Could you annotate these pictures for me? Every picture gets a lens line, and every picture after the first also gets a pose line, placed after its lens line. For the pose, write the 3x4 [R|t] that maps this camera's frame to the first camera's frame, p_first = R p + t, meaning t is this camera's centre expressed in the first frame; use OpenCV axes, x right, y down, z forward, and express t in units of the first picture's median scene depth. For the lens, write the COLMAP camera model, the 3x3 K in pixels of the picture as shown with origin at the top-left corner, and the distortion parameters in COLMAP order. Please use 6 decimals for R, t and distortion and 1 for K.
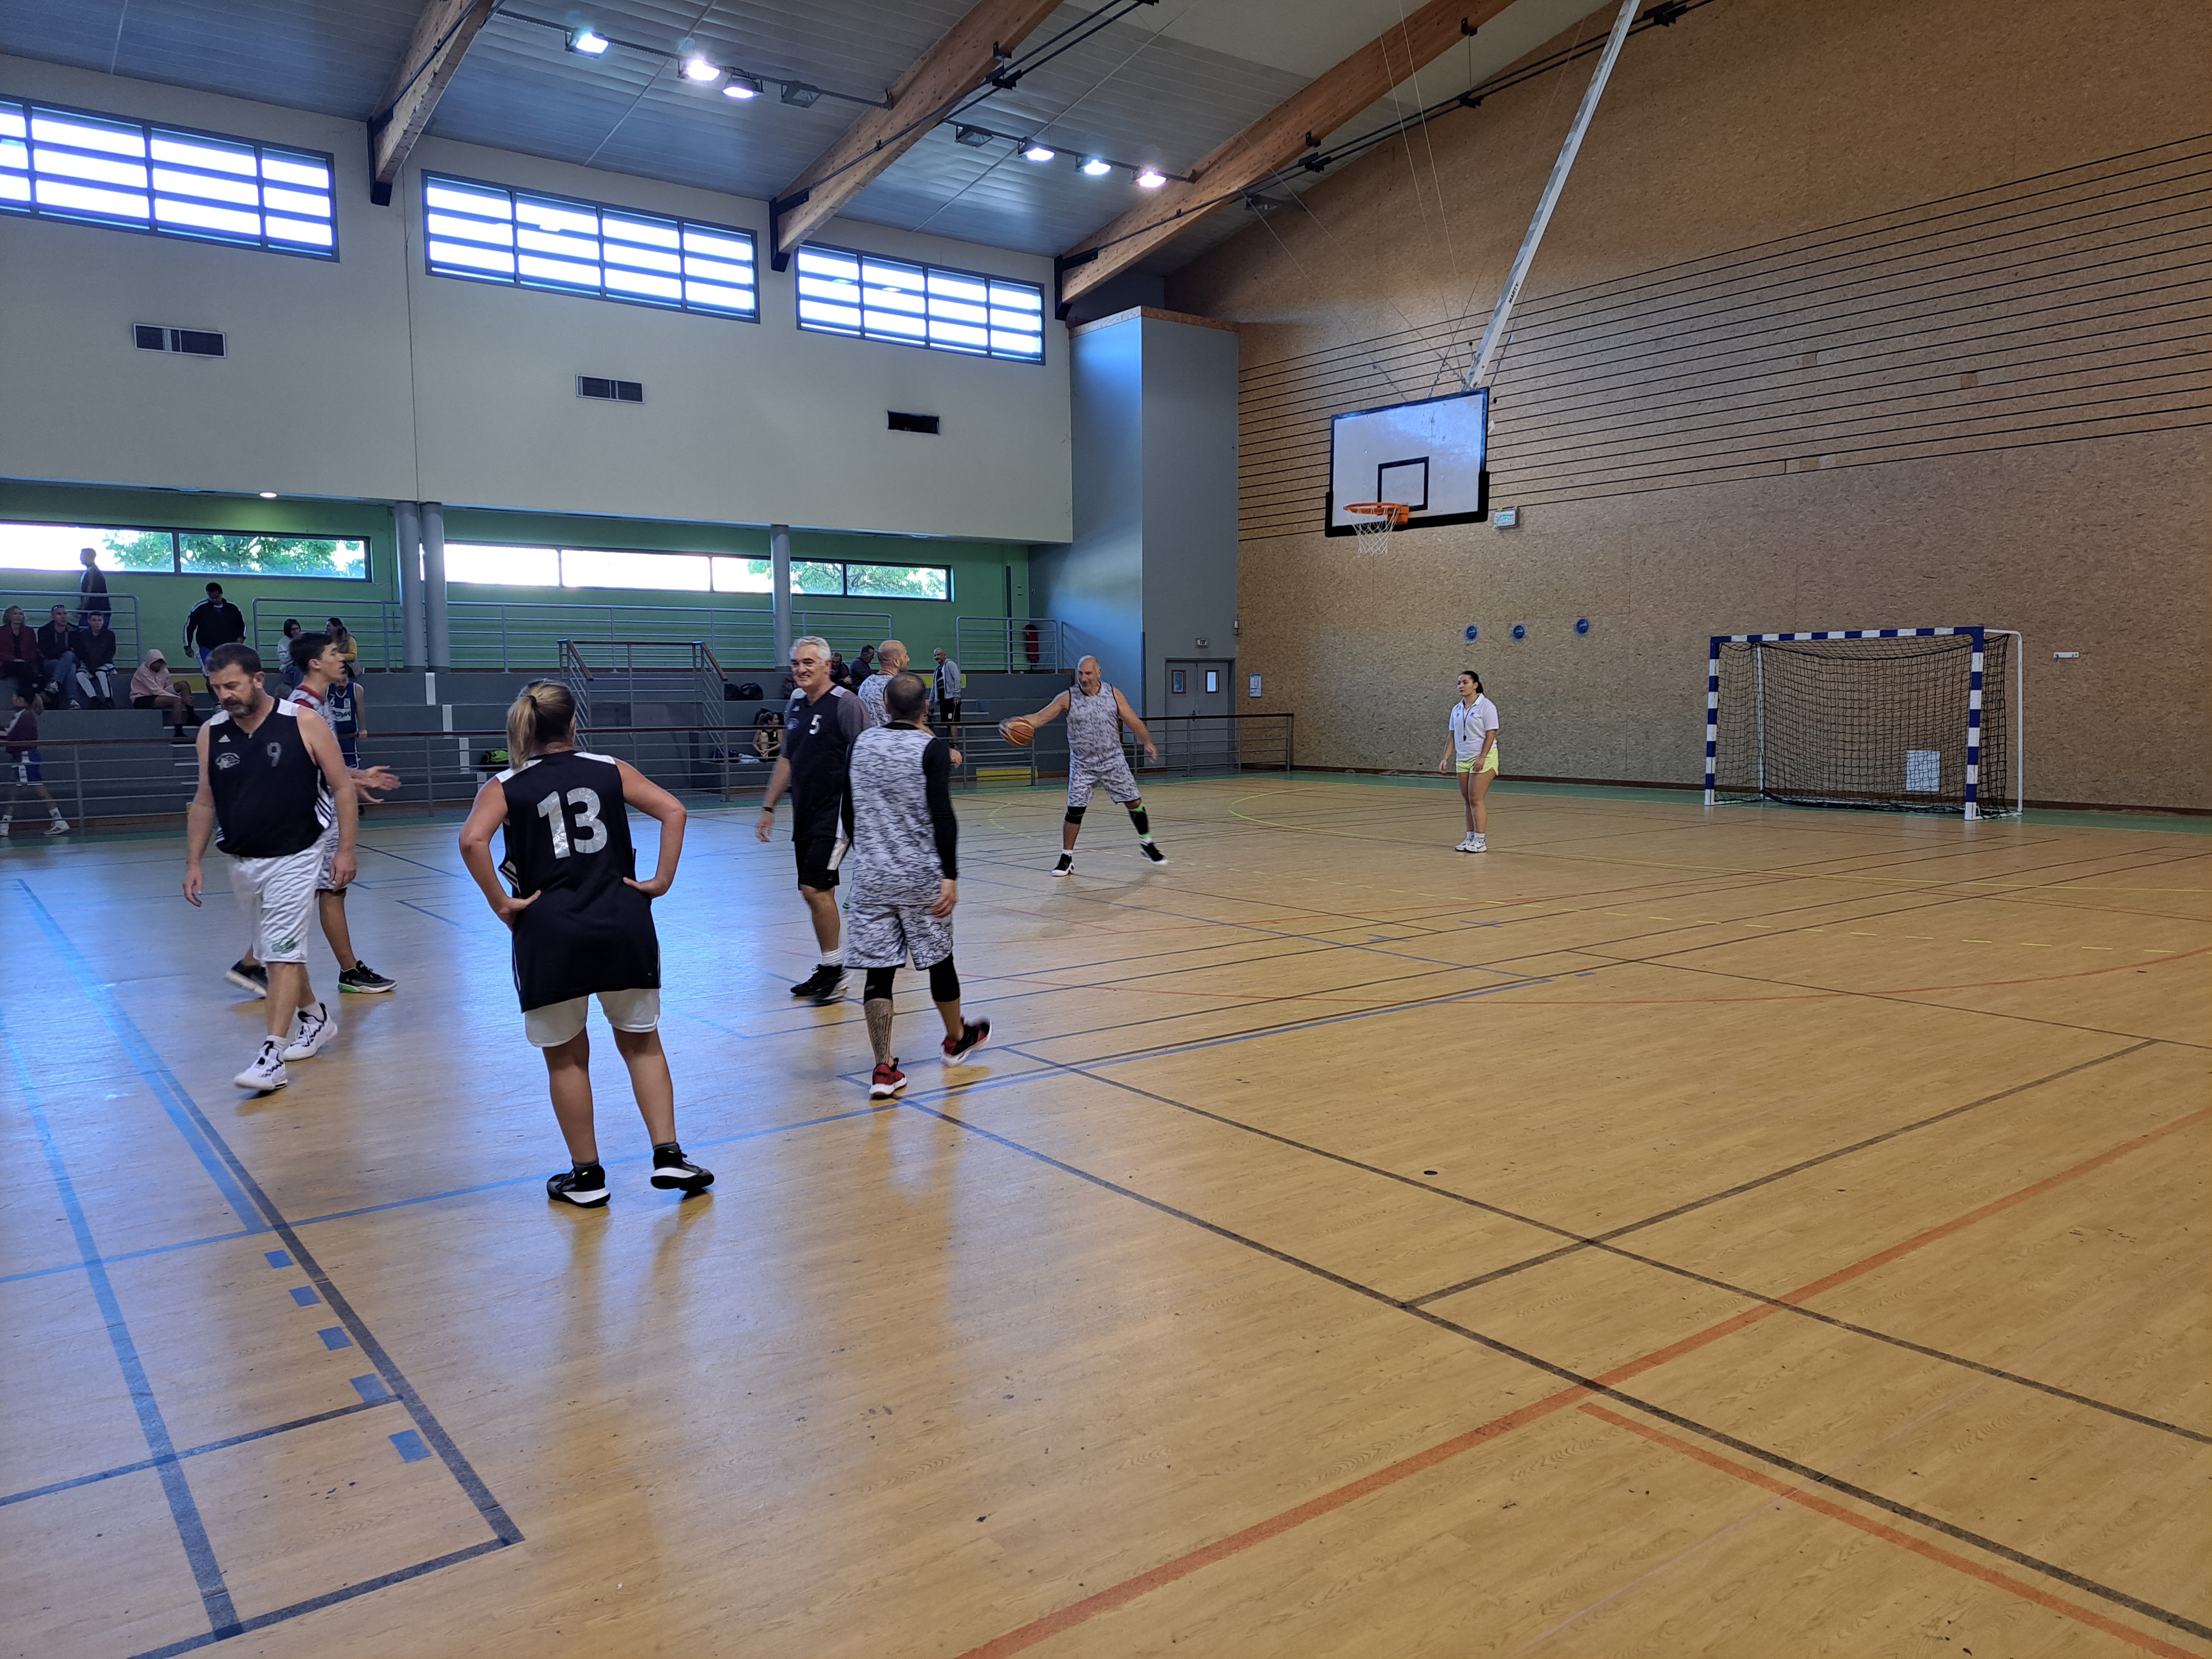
lens RADIAL K [[1582.3, 0, 1106.0], [0, 1582.3, 829.5], [0, 0, 1]] dist [0.095113, -0.097214]
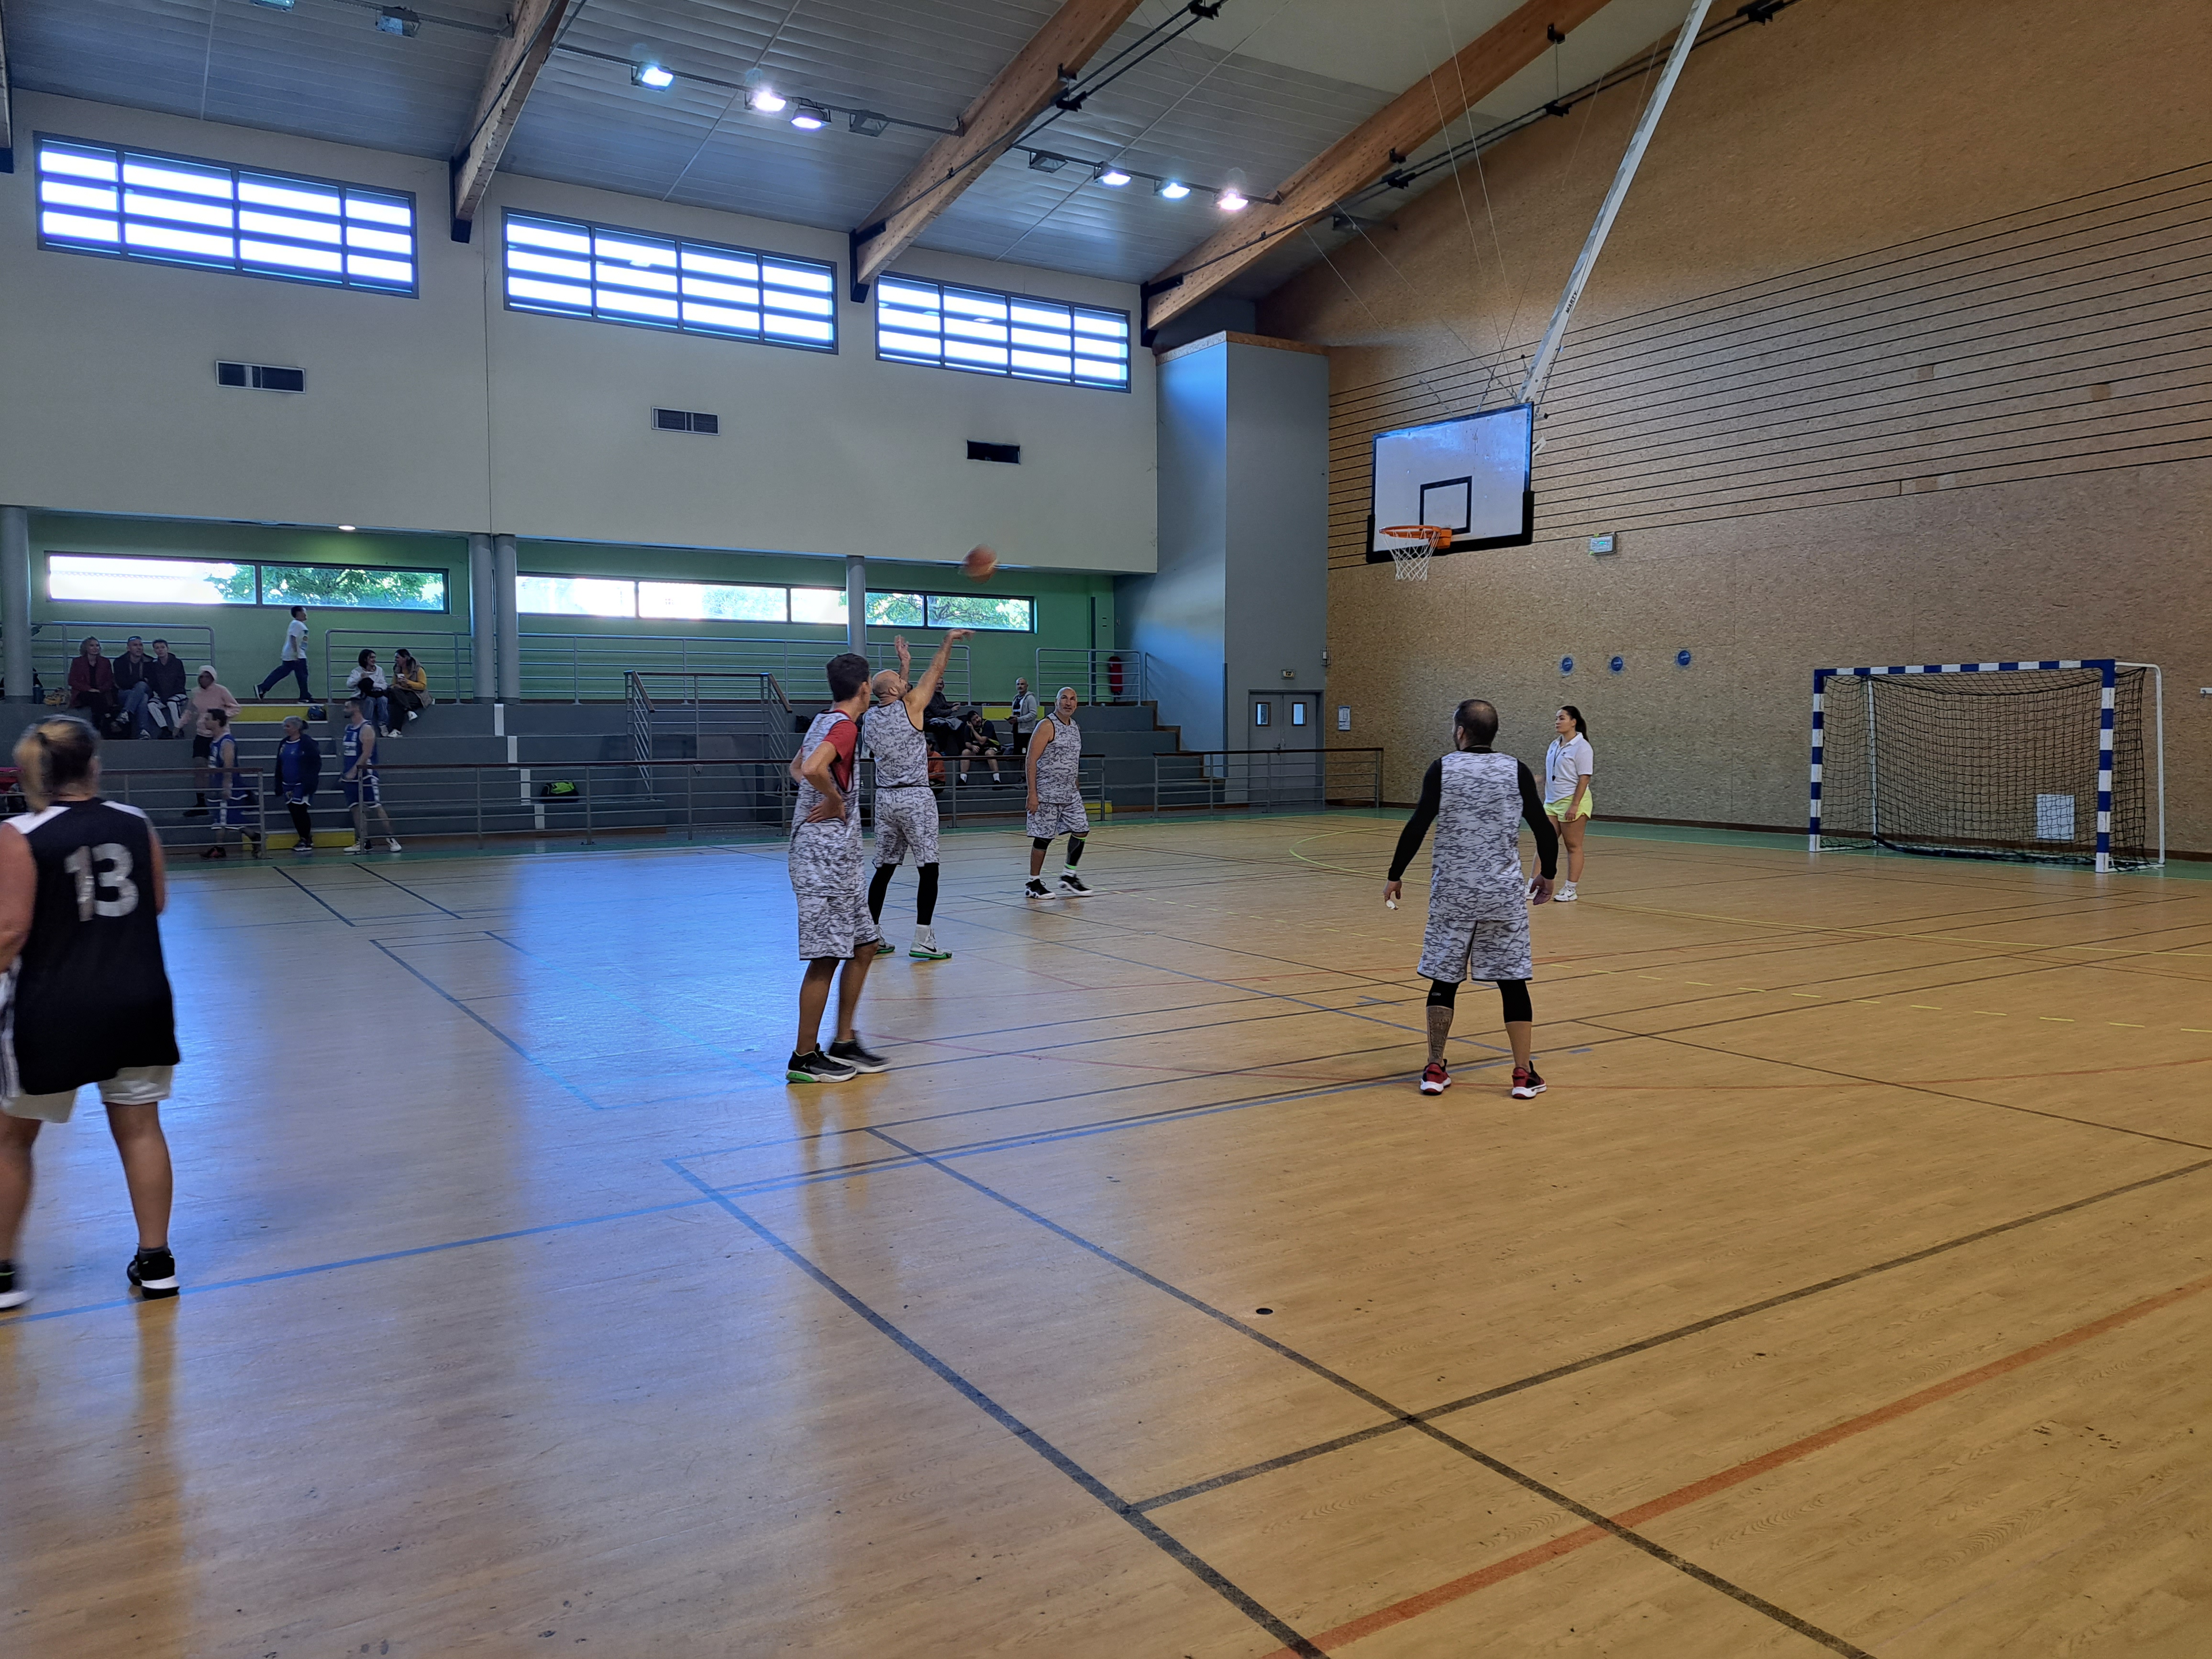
lens RADIAL K [[1592.4, 0, 1115.2], [0, 1592.4, 806.3], [0, 0, 1]] dist [0.091300, -0.086457]
pose [[0.996708, 0.008676, -0.080613, 0.046632], [-0.011464, 0.999350, -0.034184, -0.004339], [0.080264, 0.034996, 0.996159, 0.036964]]
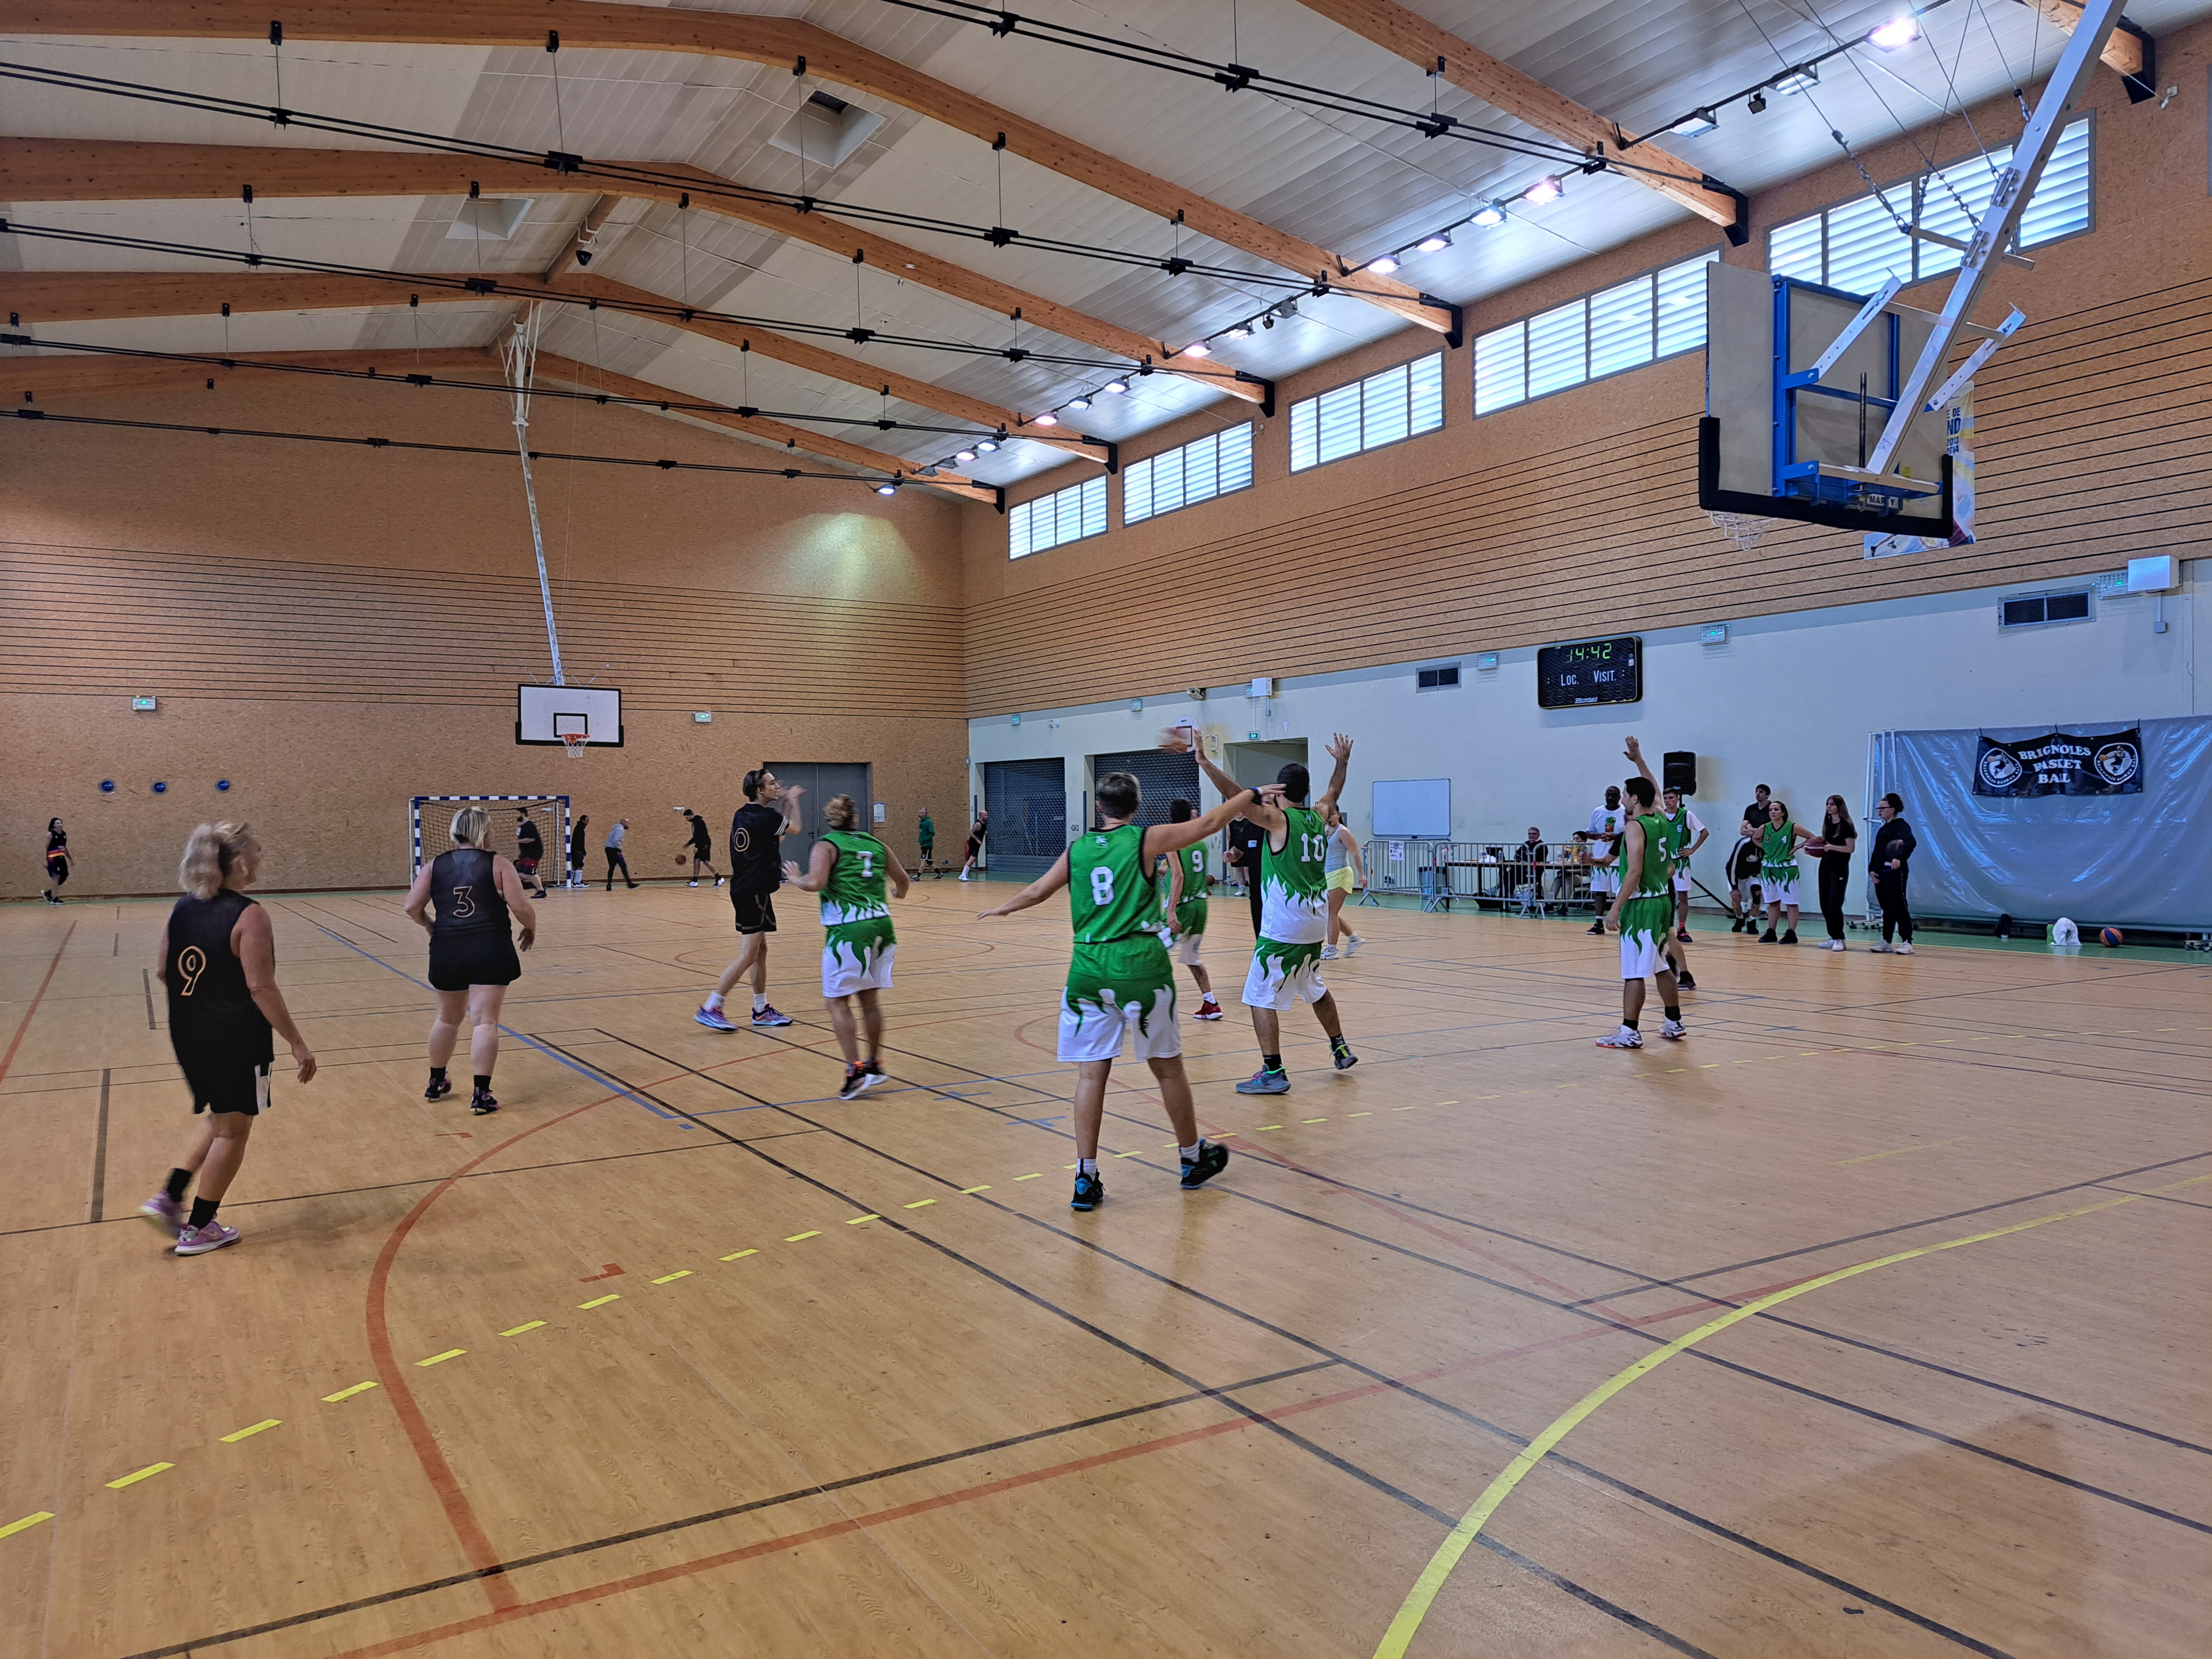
lens RADIAL K [[1582.3, 0, 1106.0], [0, 1582.3, 829.5], [0, 0, 1]] dist [0.095113, -0.097214]
pose [[0.101208, -0.006774, 0.994842, -1.182828], [0.101080, 0.994872, -0.003509, -0.002603], [-0.989717, 0.100914, 0.101374, 0.078087]]
